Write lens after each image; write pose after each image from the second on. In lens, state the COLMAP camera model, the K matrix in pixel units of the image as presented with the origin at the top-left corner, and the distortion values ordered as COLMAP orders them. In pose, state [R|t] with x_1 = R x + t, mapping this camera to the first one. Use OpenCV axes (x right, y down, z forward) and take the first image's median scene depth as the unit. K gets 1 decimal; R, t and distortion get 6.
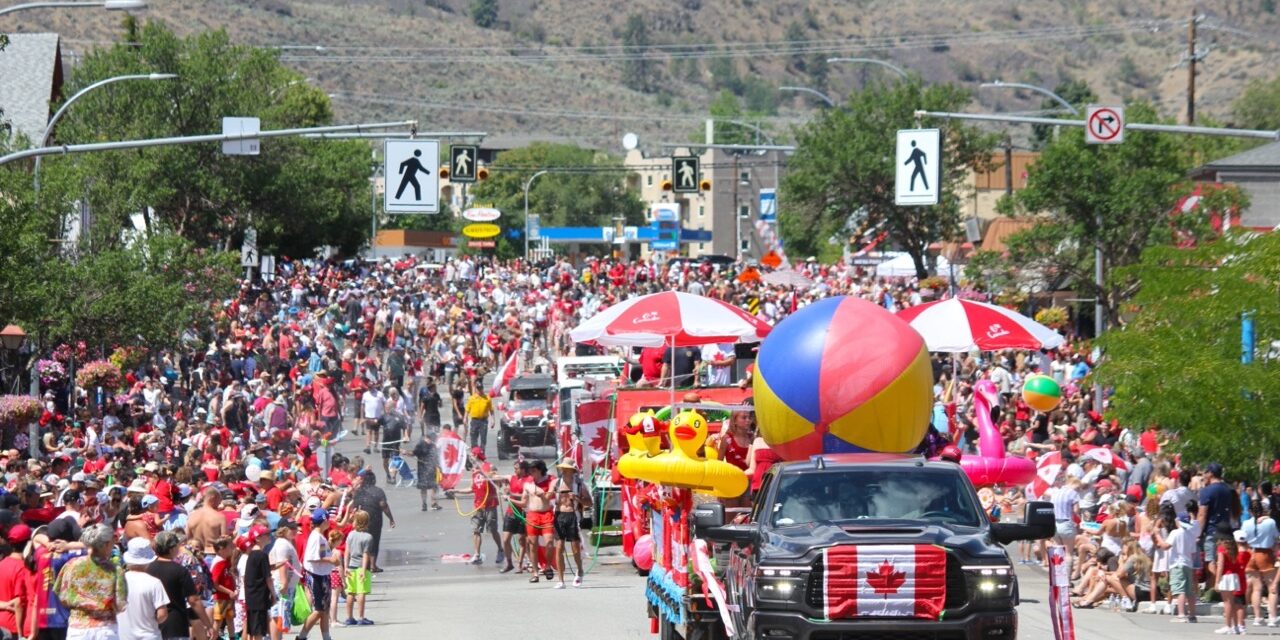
lens RADIAL K [[6043.2, 0, 638.4], [0, 6043.2, 380.5], [0, 0, 1]] dist [0.710642, 9.455649]
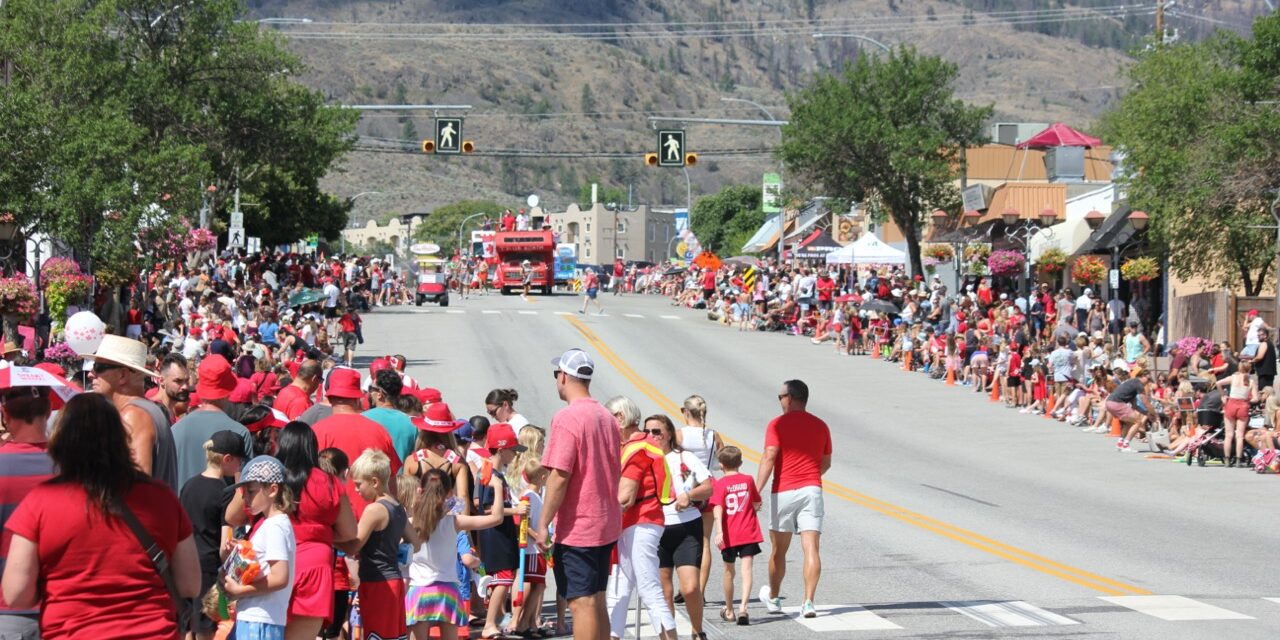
lens RADIAL K [[3908.3, 0, 565.9], [0, 3908.3, 320.4], [0, 0, 1]] dist [-0.064099, -0.566133]
pose [[0.999845, 0.005960, 0.016543, -0.019946], [-0.005647, 0.999805, -0.018909, 0.006676], [-0.016653, 0.018813, 0.999684, 0.353415]]
